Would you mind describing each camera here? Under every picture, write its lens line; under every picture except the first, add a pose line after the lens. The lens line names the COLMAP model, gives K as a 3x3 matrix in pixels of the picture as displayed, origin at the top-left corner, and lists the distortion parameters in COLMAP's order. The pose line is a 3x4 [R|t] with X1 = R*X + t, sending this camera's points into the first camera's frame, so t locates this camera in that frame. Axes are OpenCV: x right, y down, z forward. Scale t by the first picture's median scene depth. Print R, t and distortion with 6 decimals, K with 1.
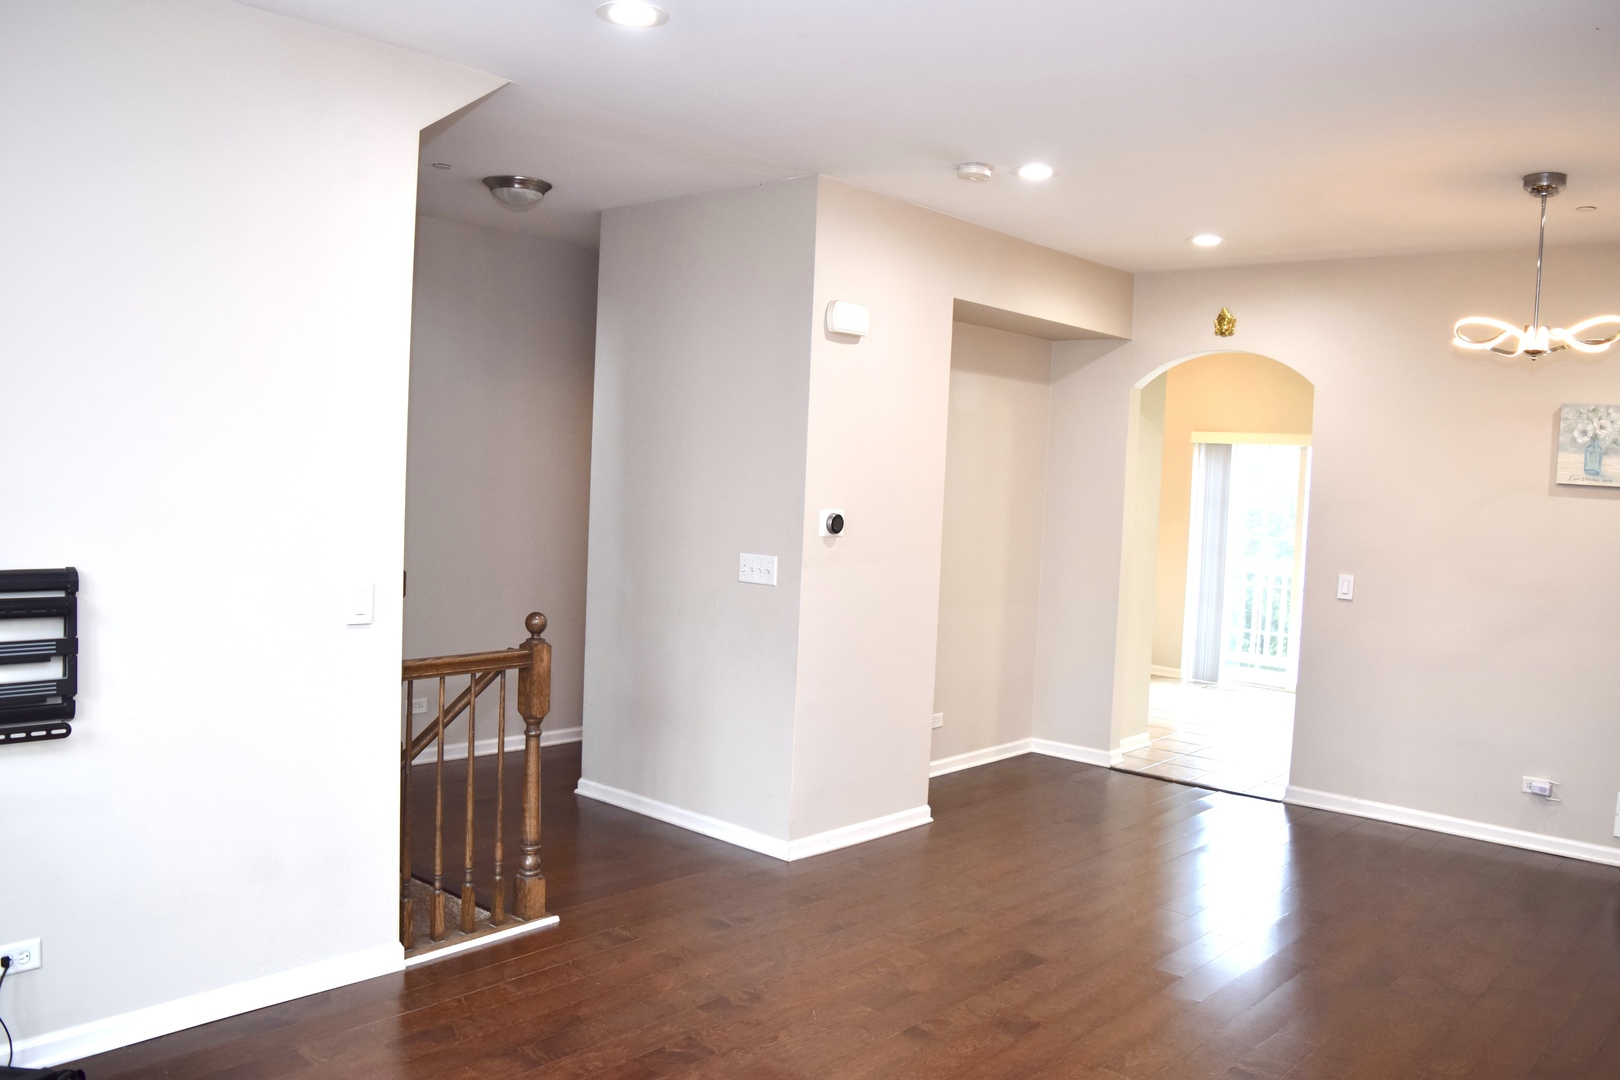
lens RADIAL K [[1296.2, 0, 794.8], [0, 1296.2, 531.5], [0, 0, 1]] dist [-0.060232, -0.043584]
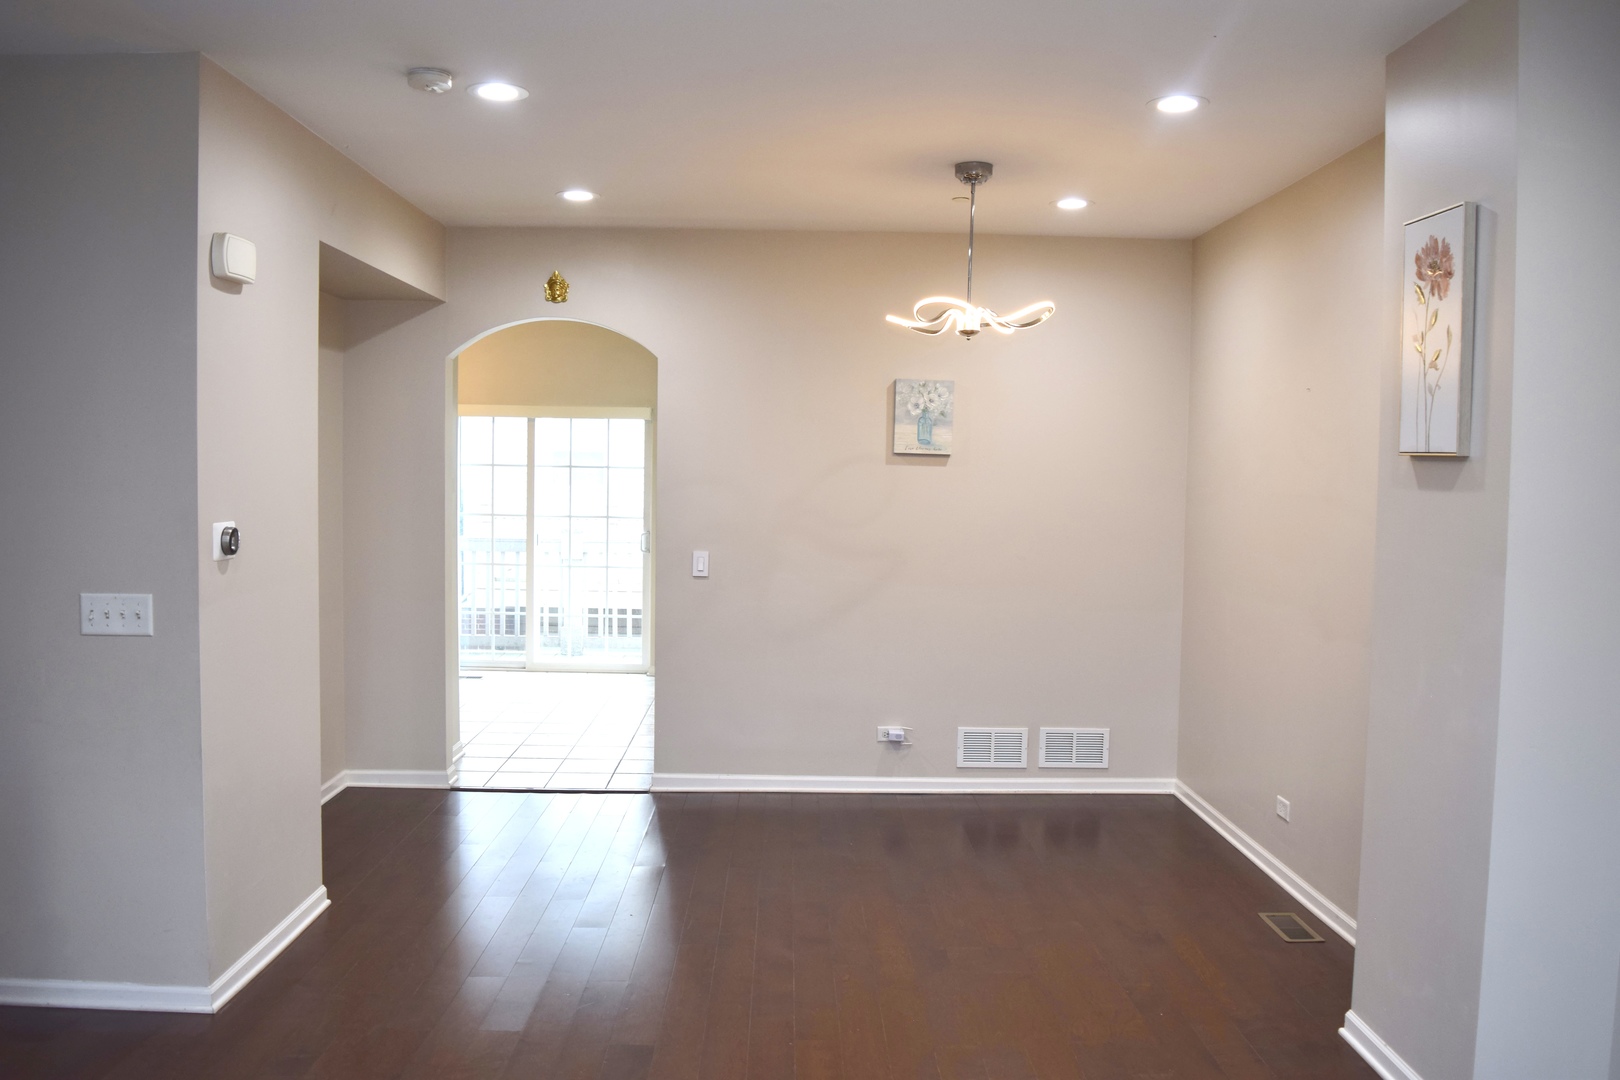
lens RADIAL K [[1296.2, 0, 794.8], [0, 1296.2, 531.5], [0, 0, 1]] dist [-0.060232, -0.043584]
pose [[0.732529, -0.069343, 0.677195, -0.215193], [0.050597, 0.997593, 0.047420, -0.028396], [-0.678853, -0.000472, 0.734274, 0.247759]]
